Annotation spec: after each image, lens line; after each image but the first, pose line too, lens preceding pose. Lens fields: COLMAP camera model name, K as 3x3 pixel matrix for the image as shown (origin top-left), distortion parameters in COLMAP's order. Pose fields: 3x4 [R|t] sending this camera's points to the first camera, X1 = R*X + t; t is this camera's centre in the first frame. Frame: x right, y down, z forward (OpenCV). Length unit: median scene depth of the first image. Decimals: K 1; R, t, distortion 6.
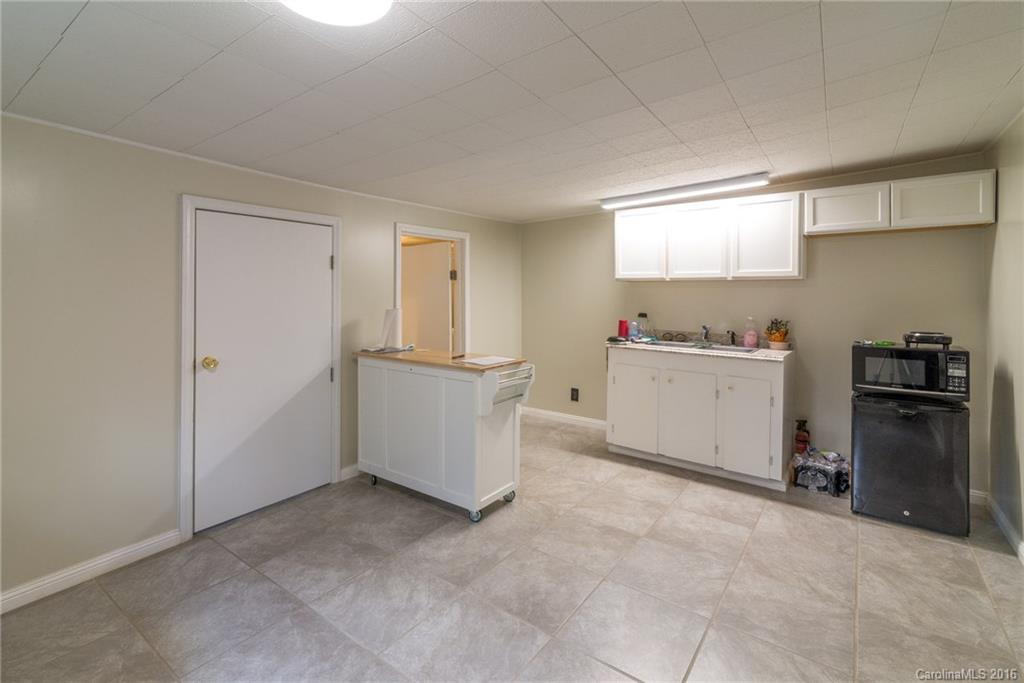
lens RADIAL K [[471.1, 0, 502.8], [0, 471.1, 289.5], [0, 0, 1]] dist [0.001442, 0.000046]
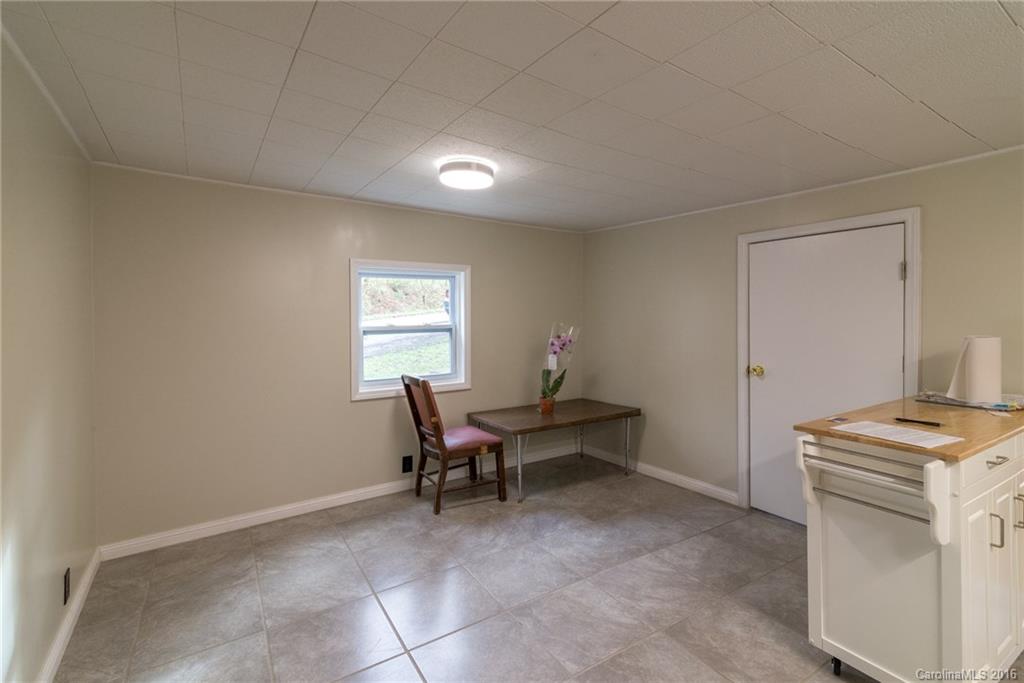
lens RADIAL K [[471.1, 0, 512.4], [0, 471.1, 316.7], [0, 0, 1]] dist [0.001442, 0.000046]
pose [[-0.352691, 0.013188, -0.935647, 0.862512], [0.010324, 0.999895, 0.010202, -0.000874], [0.935683, -0.006062, -0.352790, 1.027688]]
